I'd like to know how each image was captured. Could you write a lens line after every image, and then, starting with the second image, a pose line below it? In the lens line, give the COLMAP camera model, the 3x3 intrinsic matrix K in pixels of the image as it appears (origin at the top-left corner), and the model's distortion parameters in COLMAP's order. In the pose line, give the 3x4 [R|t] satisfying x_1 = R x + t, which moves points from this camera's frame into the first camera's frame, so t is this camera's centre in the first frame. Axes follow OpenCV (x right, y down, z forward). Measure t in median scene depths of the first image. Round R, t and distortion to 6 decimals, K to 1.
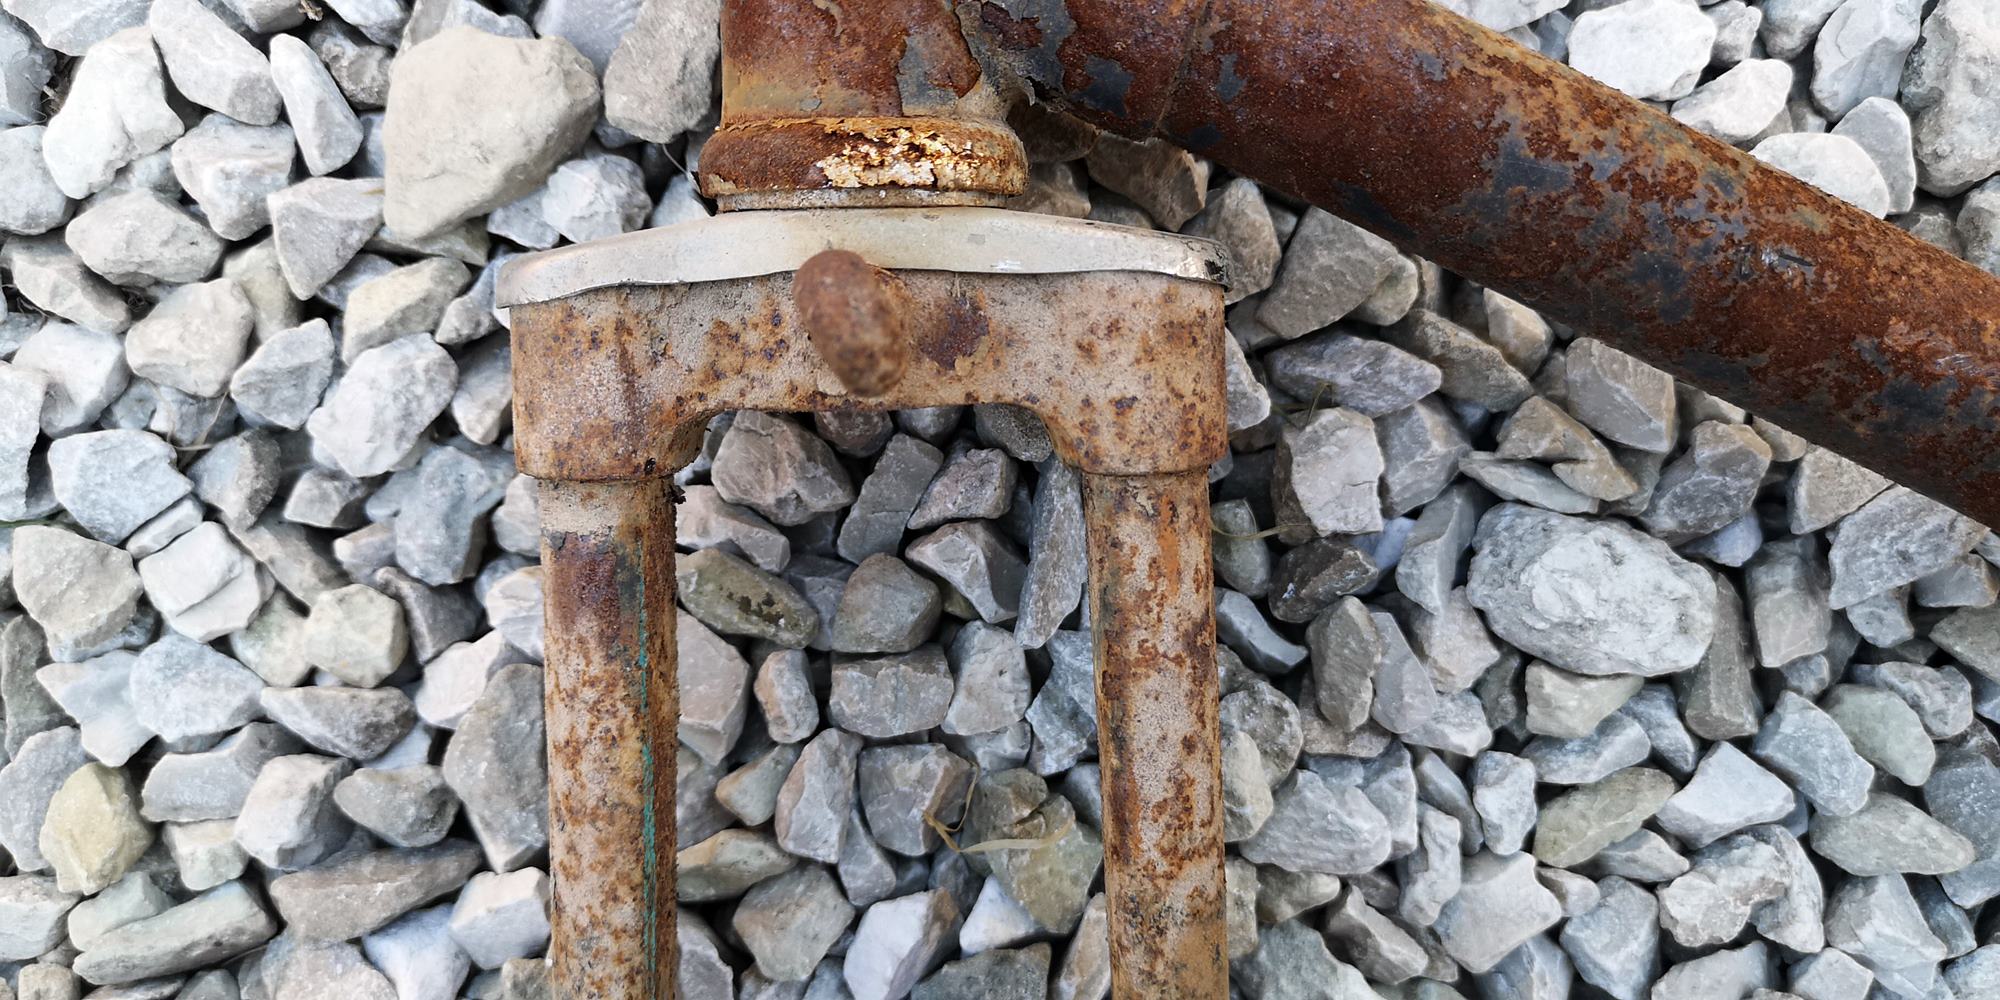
lens RADIAL K [[1612.9, 0, 1000.0], [0, 1612.9, 500.0], [0, 0, 1]] dist [0.025325, -0.056387]
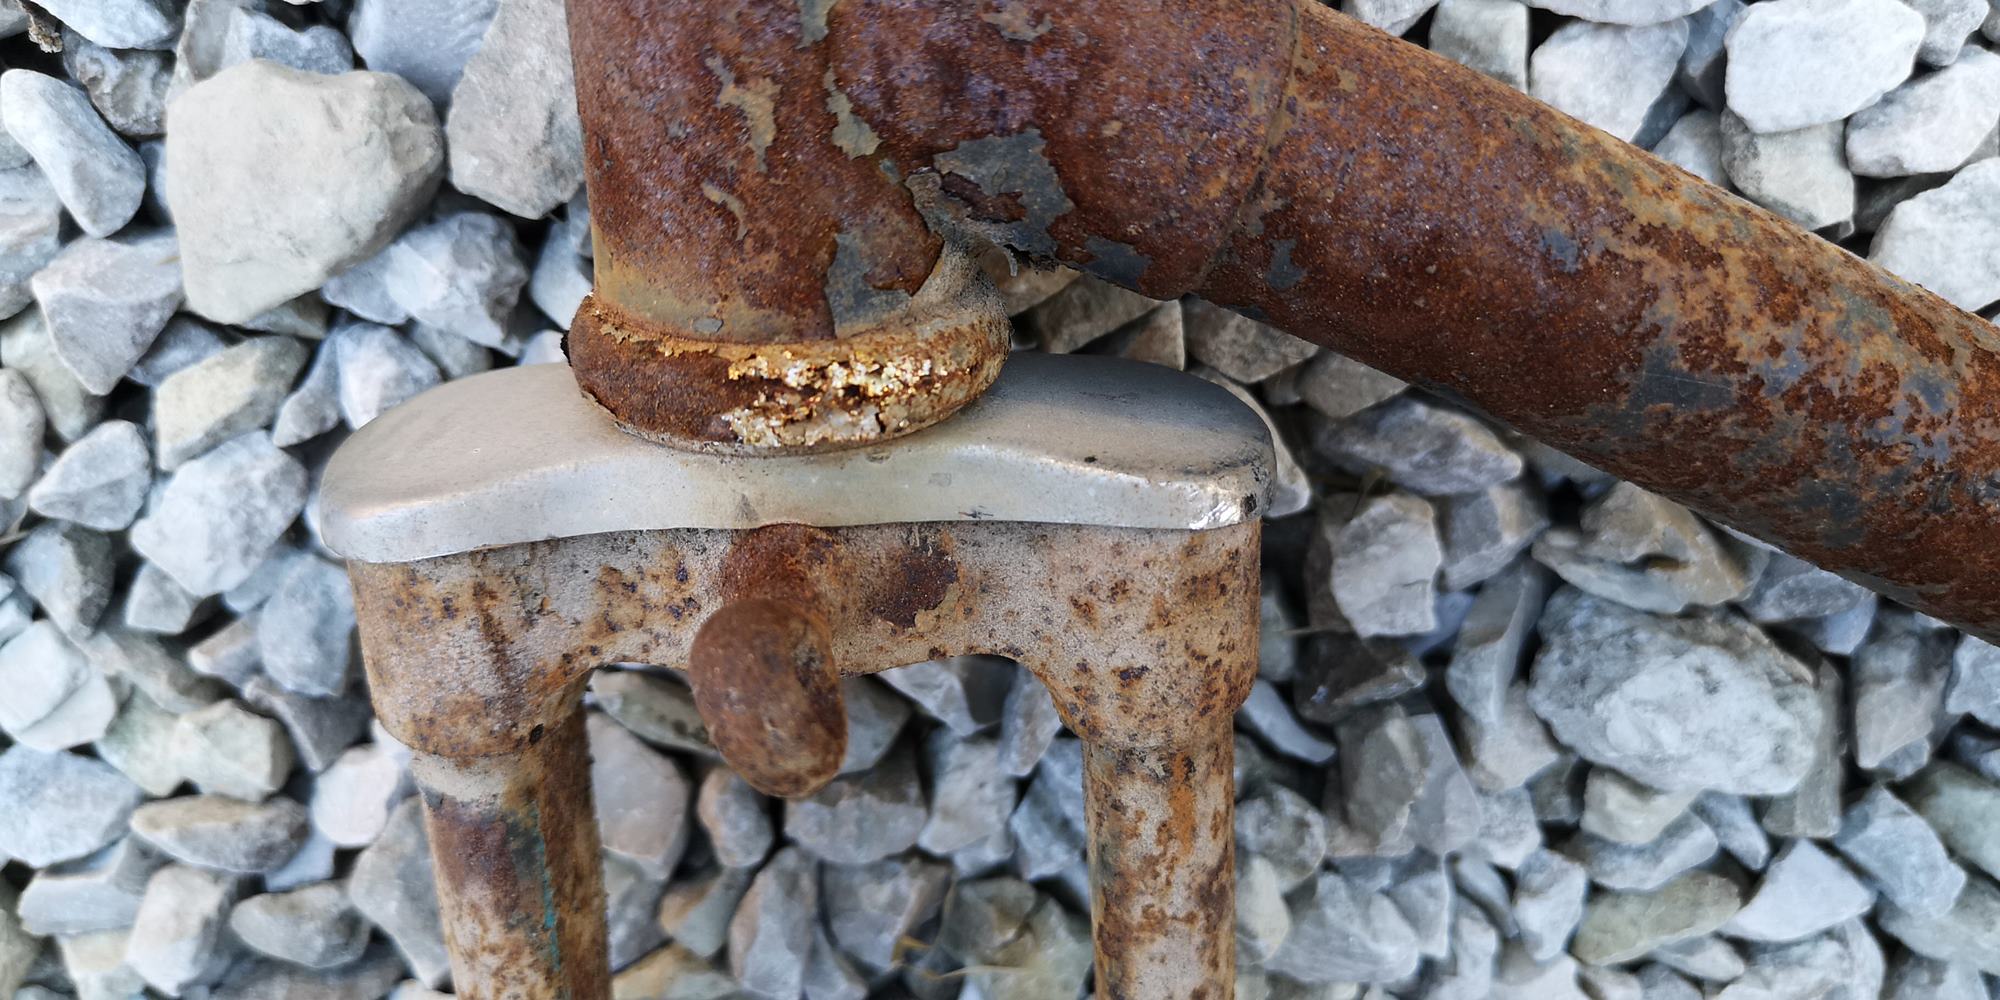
lens RADIAL K [[1631.8, 0, 1000.0], [0, 1631.8, 500.0], [0, 0, 1]] dist [0.009083, -0.055718]
pose [[0.999987, -0.004673, 0.001809, 0.009938], [0.003945, 0.956830, 0.290620, -0.304739], [-0.003089, -0.290609, 0.956837, 0.216428]]
